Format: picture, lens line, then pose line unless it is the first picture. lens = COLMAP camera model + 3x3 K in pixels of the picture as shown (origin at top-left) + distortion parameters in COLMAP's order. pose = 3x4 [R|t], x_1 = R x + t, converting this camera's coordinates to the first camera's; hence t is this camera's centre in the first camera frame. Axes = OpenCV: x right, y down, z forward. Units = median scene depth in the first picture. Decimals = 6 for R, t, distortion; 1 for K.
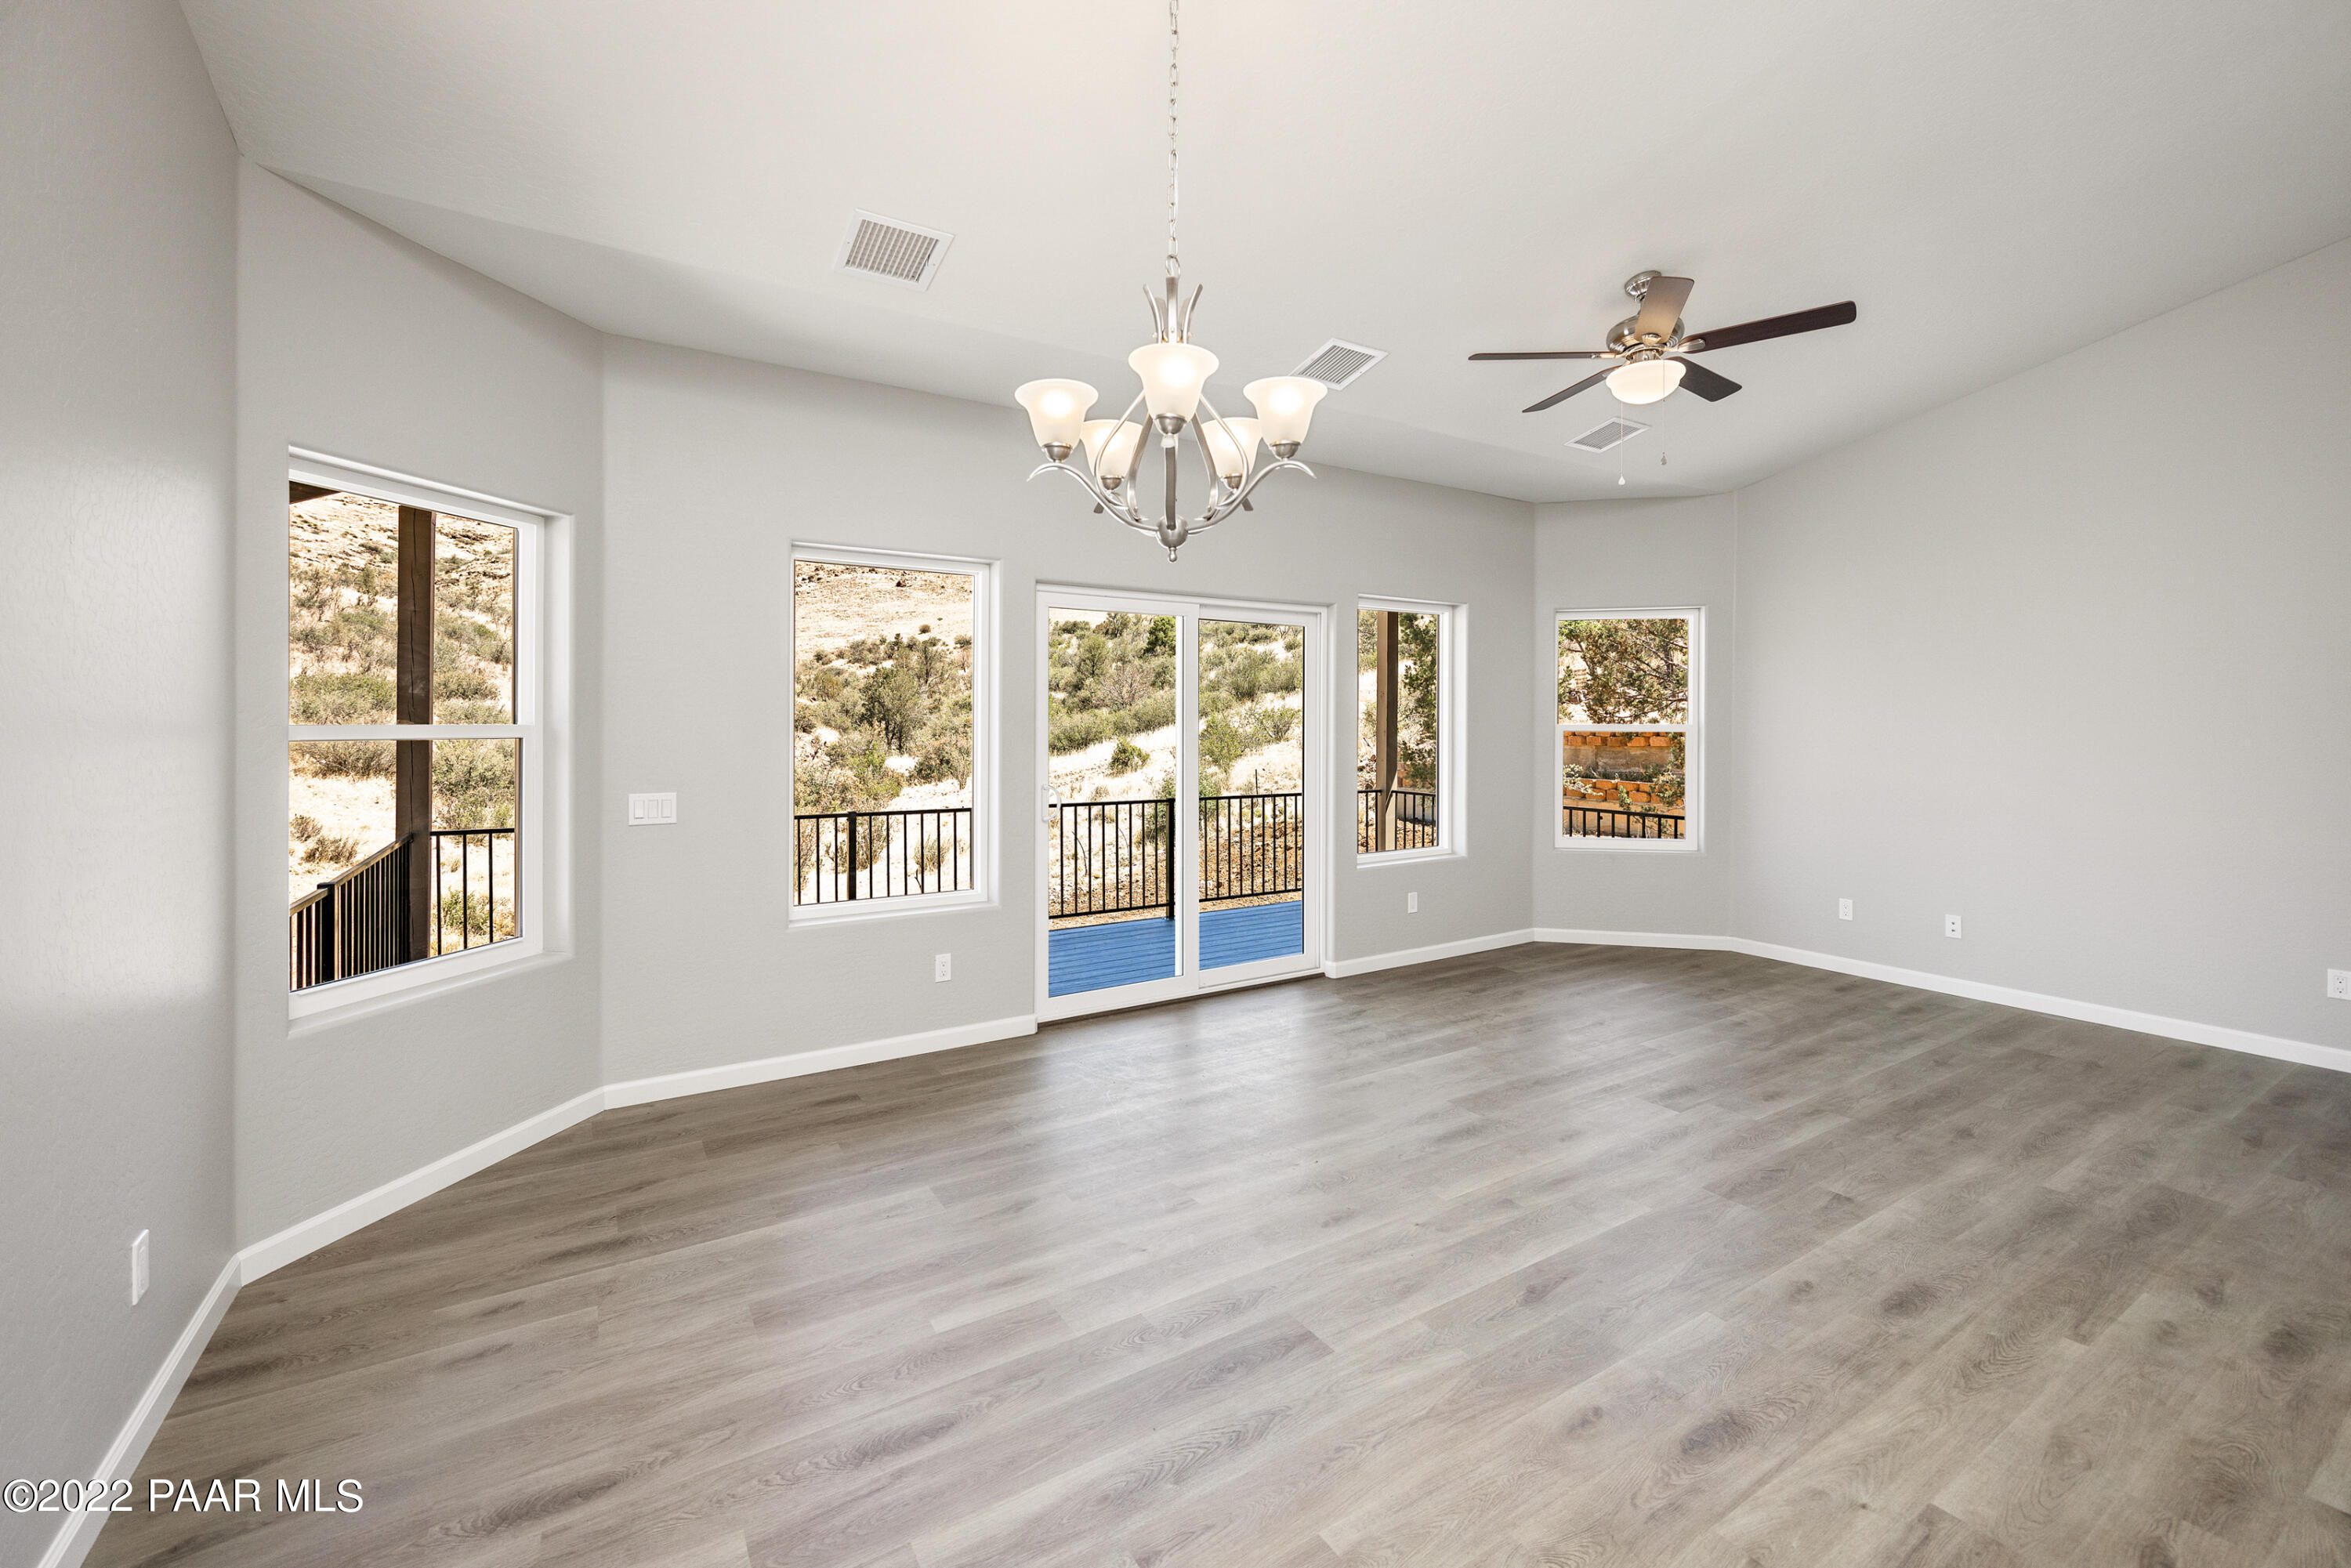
lens RADIAL K [[983.7, 0, 1146.4], [0, 983.7, 722.9], [0, 0, 1]] dist [-0.007362, 0.000882]
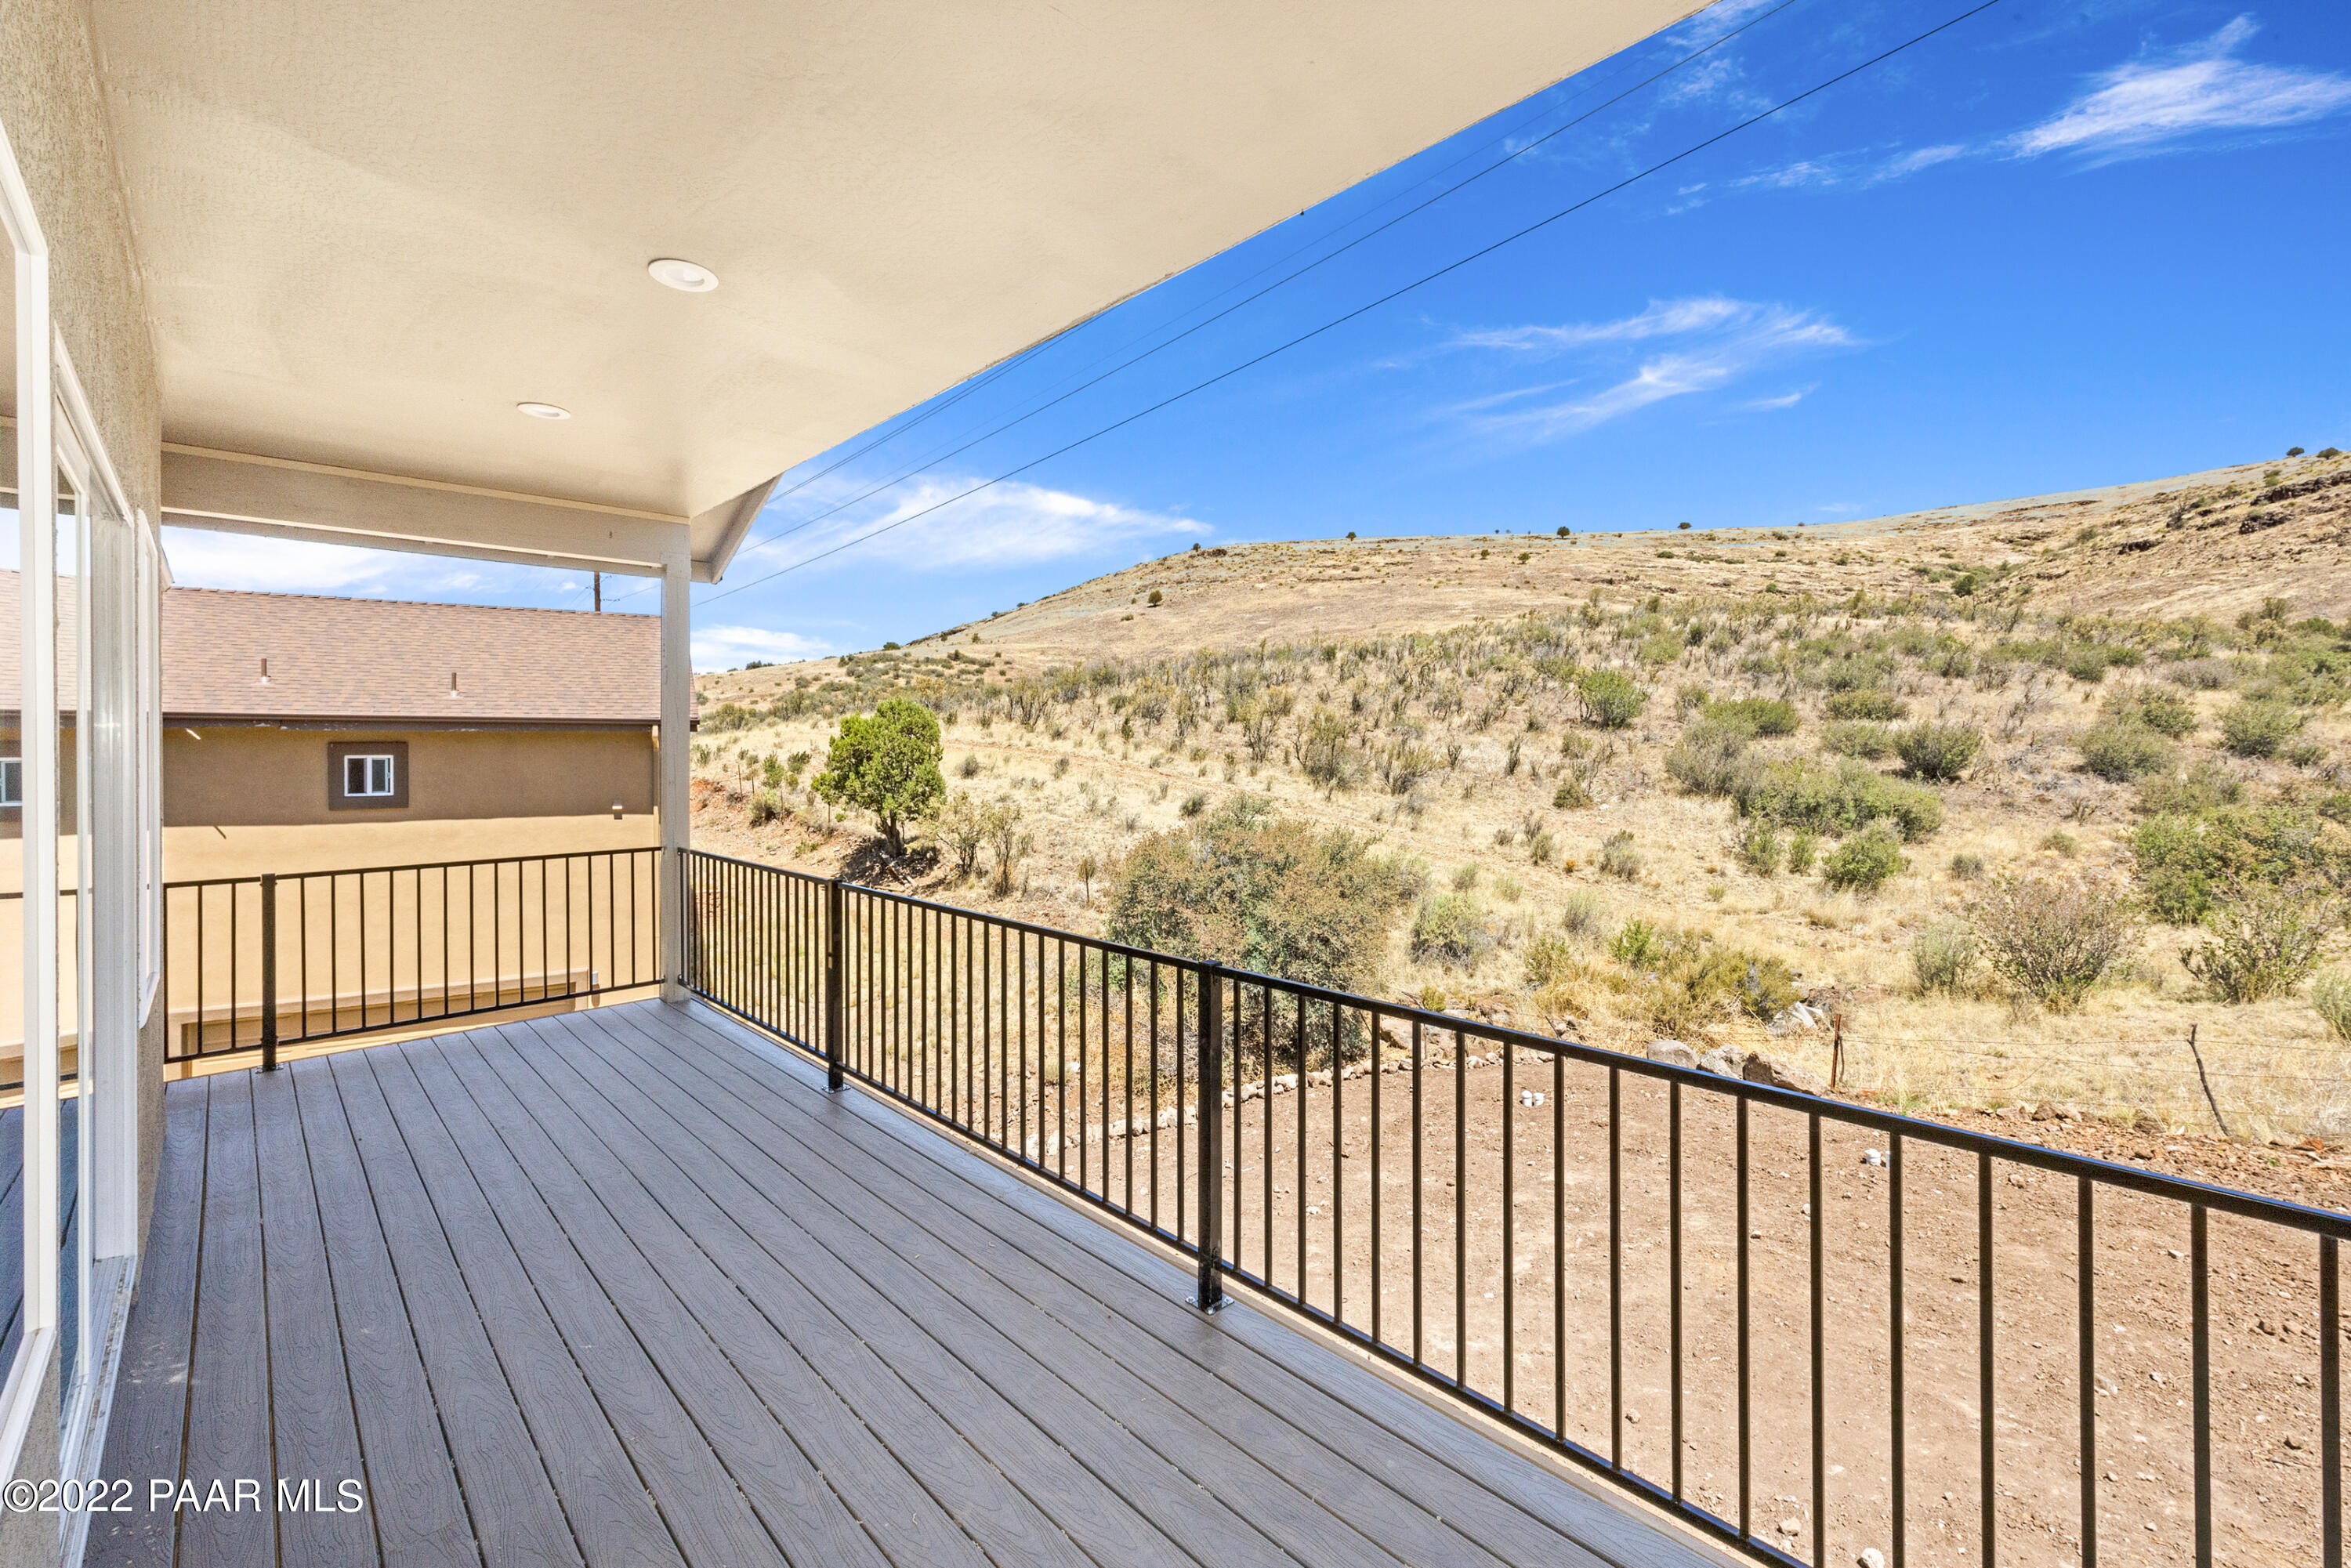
lens RADIAL K [[984.6, 0, 1209.6], [0, 984.6, 760.6], [0, 0, 1]] dist [0.012999, -0.000092]
pose [[0.238251, 0.007224, -0.971177, 0.090013], [0.009106, 0.999912, 0.009671, -0.000307], [0.971161, -0.011148, 0.238164, 0.221439]]
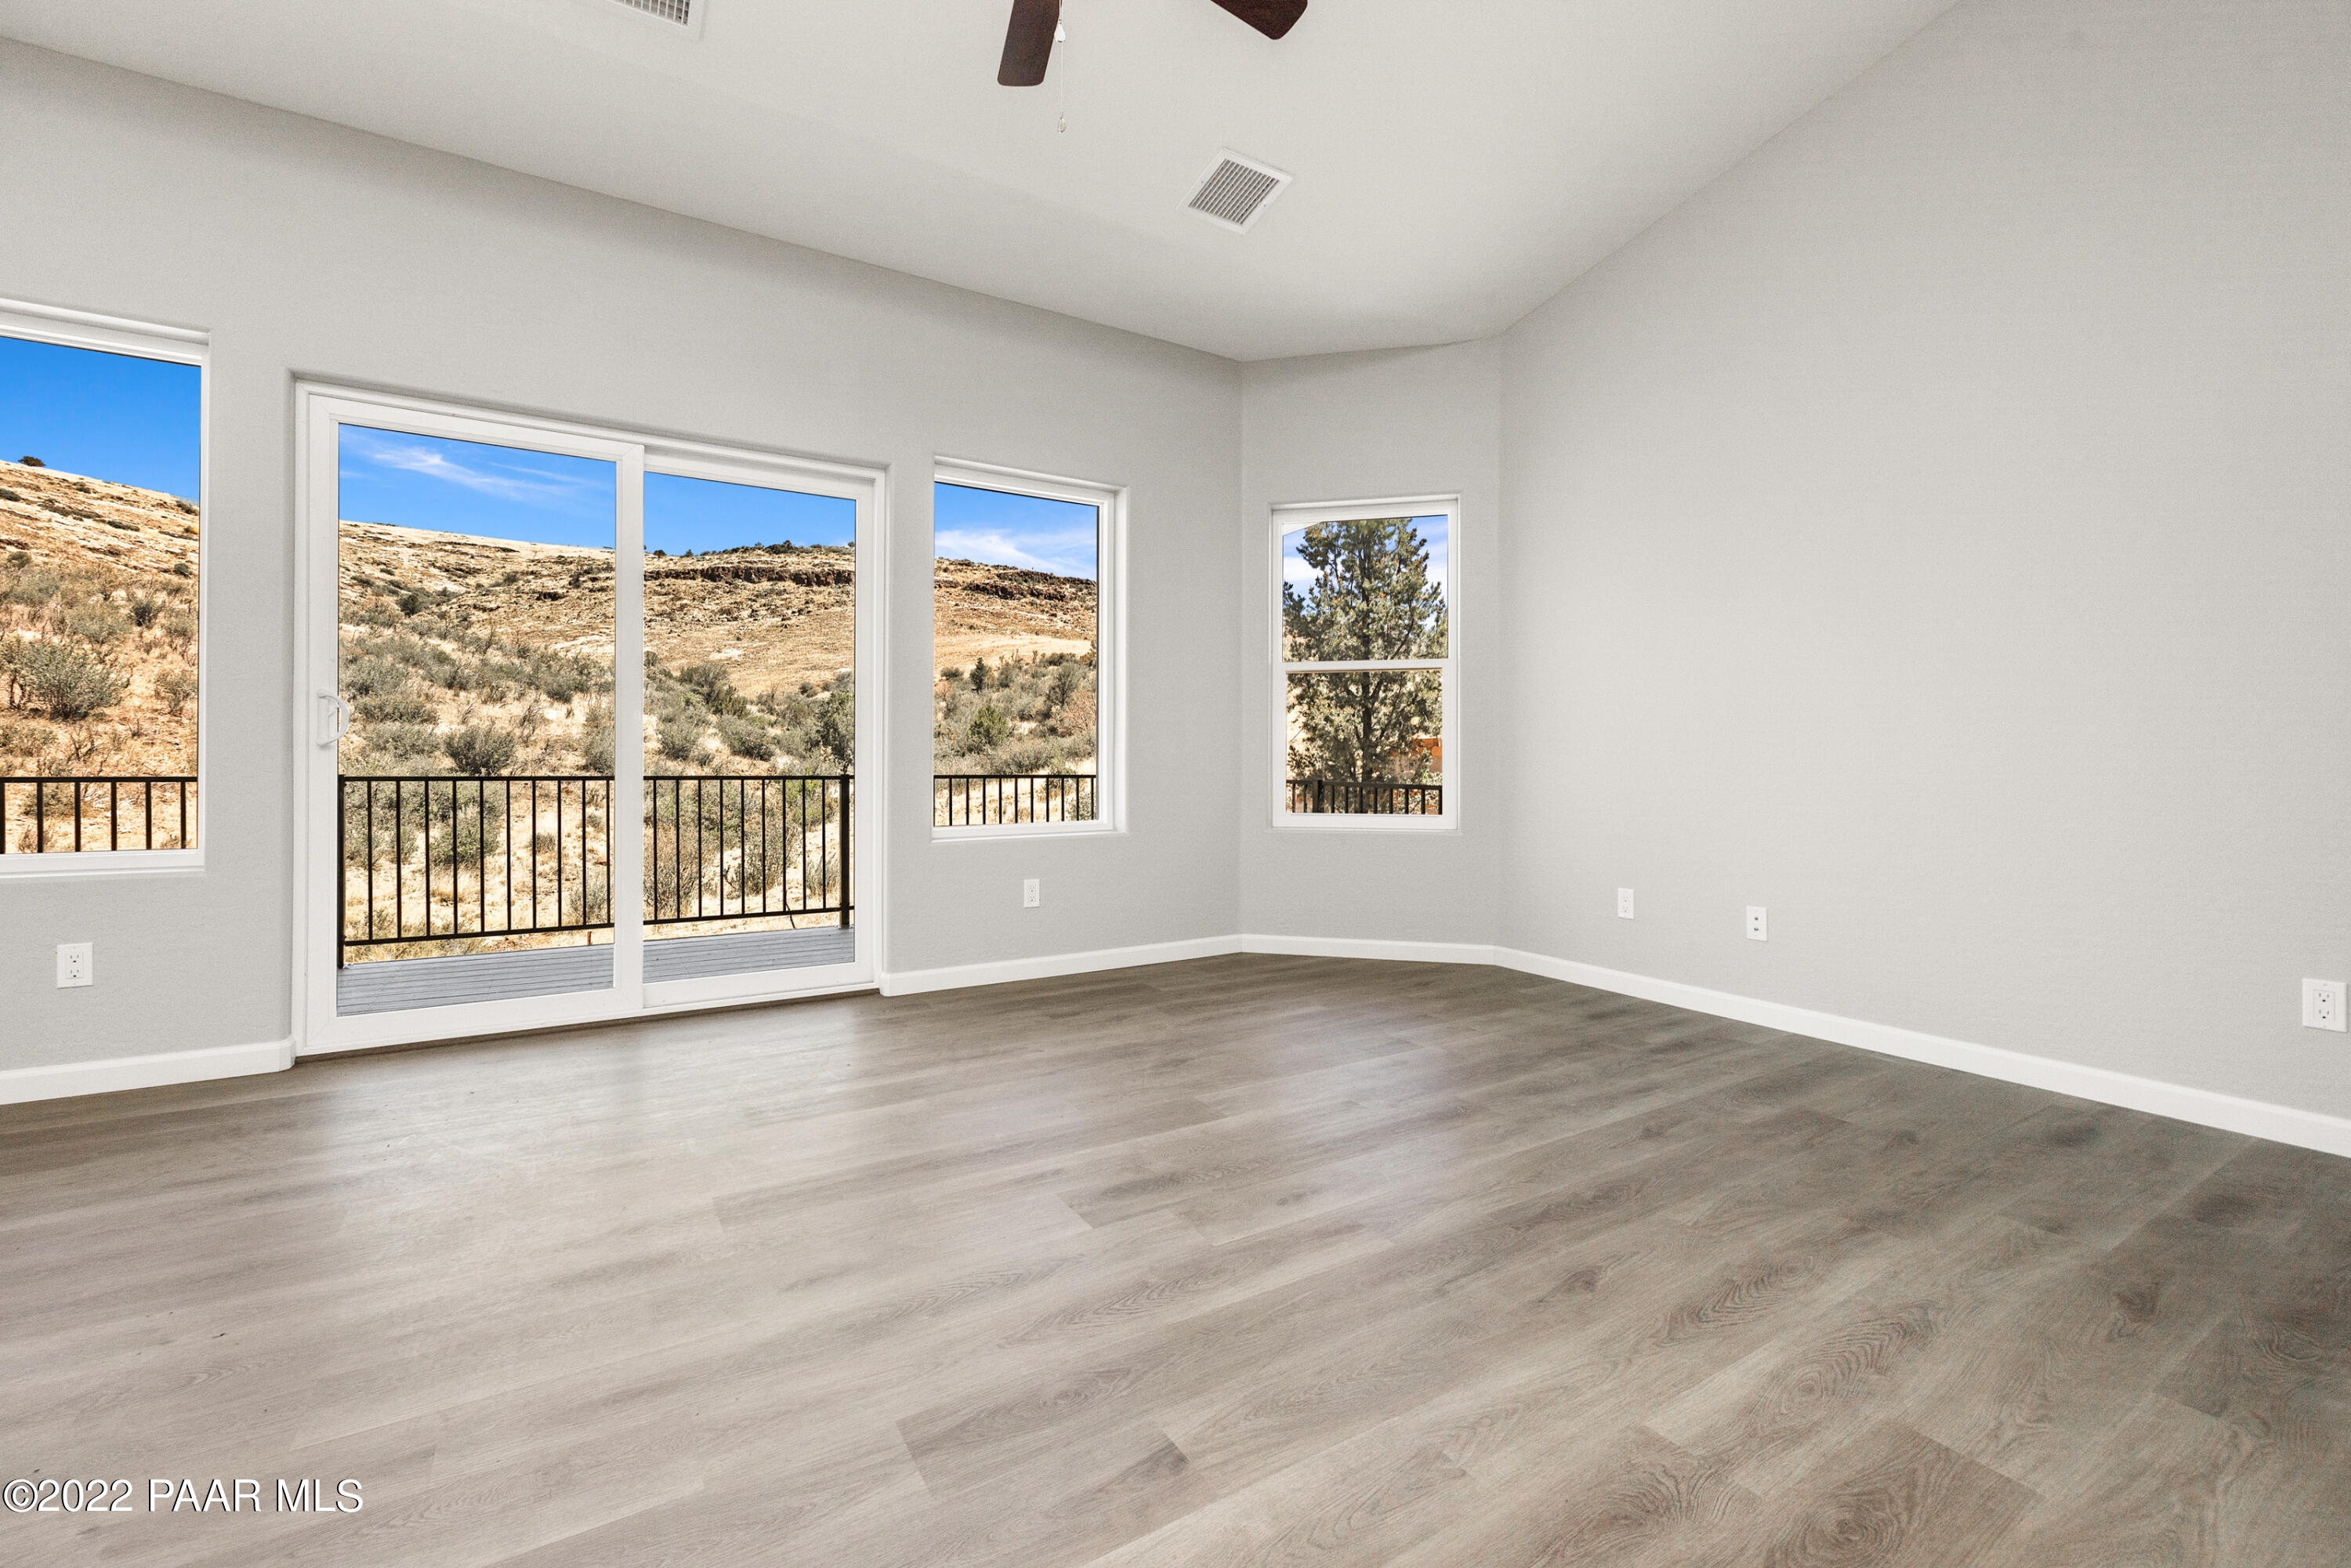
lens RADIAL K [[980.0, 0, 1148.5], [0, 980.0, 763.9], [0, 0, 1]] dist [-0.005875, -0.000169]
pose [[0.999972, 0.002719, -0.007003, 0.066025], [-0.002704, 0.999994, 0.002158, 0.015771], [0.007009, -0.002139, 0.999973, 0.052052]]
